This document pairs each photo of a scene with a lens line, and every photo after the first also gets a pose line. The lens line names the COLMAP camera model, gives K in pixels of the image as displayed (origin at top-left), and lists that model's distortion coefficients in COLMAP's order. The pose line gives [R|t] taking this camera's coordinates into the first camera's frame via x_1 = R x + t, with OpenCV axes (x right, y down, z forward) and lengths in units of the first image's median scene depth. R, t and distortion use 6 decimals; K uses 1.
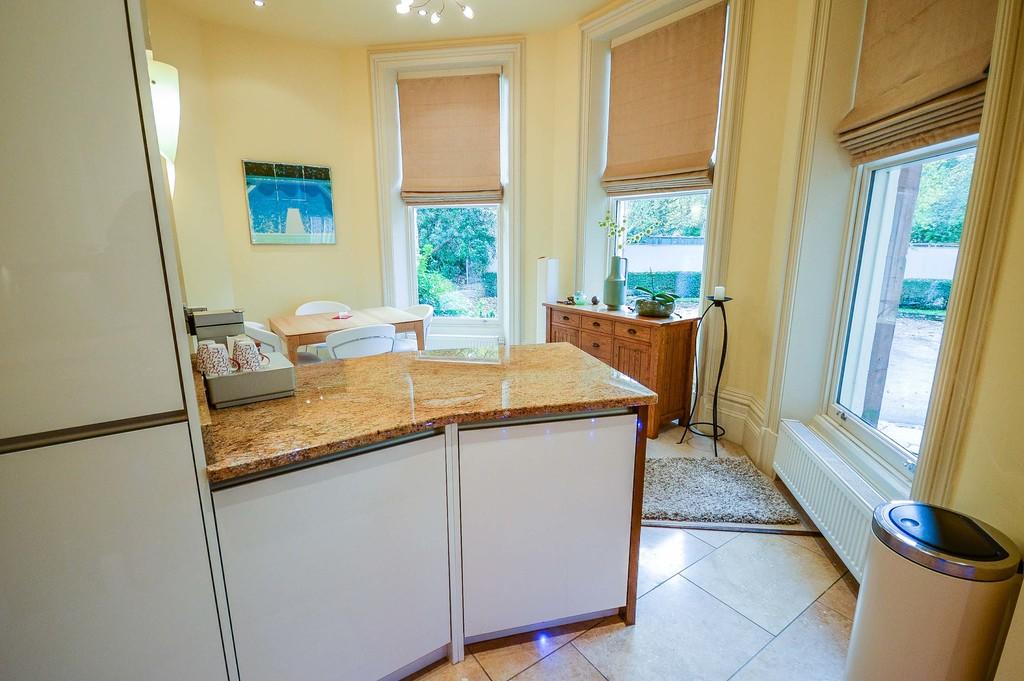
lens RADIAL K [[470.1, 0, 512.0], [0, 470.1, 340.5], [0, 0, 1]] dist [-0.000312, 0.000016]
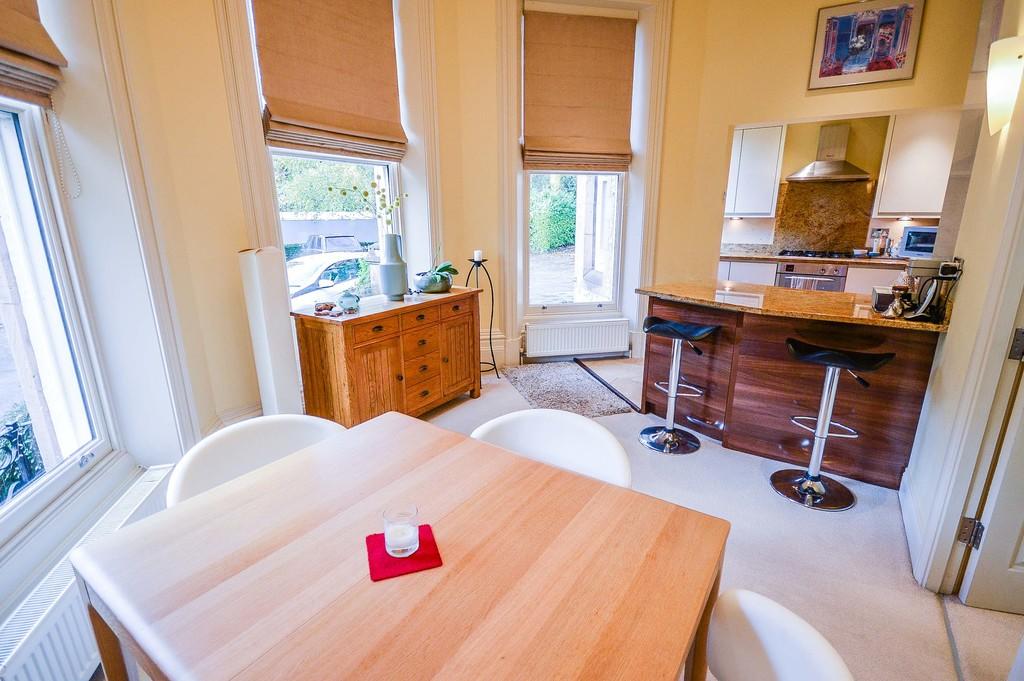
lens RADIAL K [[470.1, 0, 512.0], [0, 470.1, 340.5], [0, 0, 1]] dist [-0.000312, 0.000016]
pose [[-0.366966, -0.232345, 0.900751, -0.742979], [0.214511, 0.921072, 0.324979, -0.272836], [-0.905164, 0.312477, -0.288162, 1.325237]]
